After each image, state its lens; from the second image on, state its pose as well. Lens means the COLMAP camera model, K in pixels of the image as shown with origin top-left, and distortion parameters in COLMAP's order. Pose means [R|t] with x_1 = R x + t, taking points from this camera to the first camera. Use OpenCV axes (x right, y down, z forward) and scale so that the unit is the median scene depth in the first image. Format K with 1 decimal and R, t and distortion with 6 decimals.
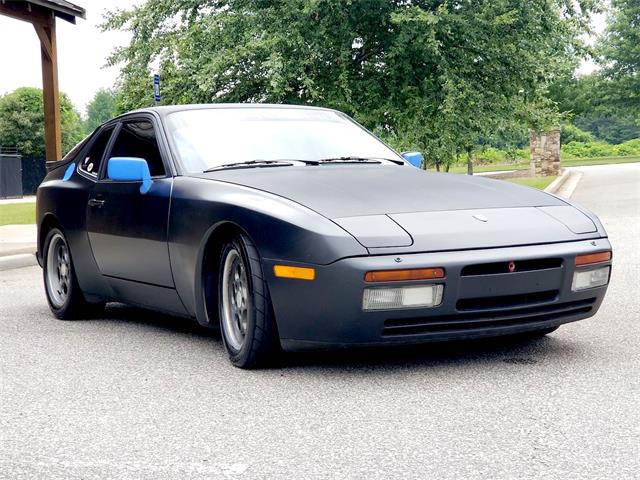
lens RADIAL K [[1082.3, 0, 323.1], [0, 1082.3, 242.3], [0, 0, 1]] dist [0.080134, 0.000000]
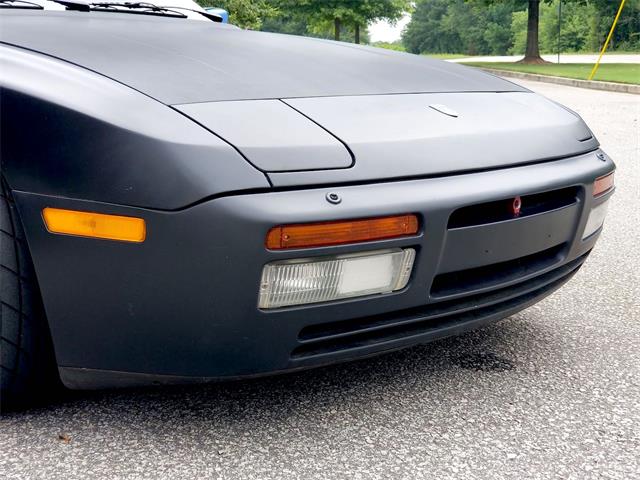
lens RADIAL K [[964.6, 0, 331.8], [0, 964.6, 235.1], [0, 0, 1]] dist [0.113631, 0.000000]
pose [[0.953688, -0.016045, 0.300371, -0.053721], [-0.016532, 0.994271, 0.105602, -0.011657], [-0.300344, -0.105677, 0.947959, 0.596800]]
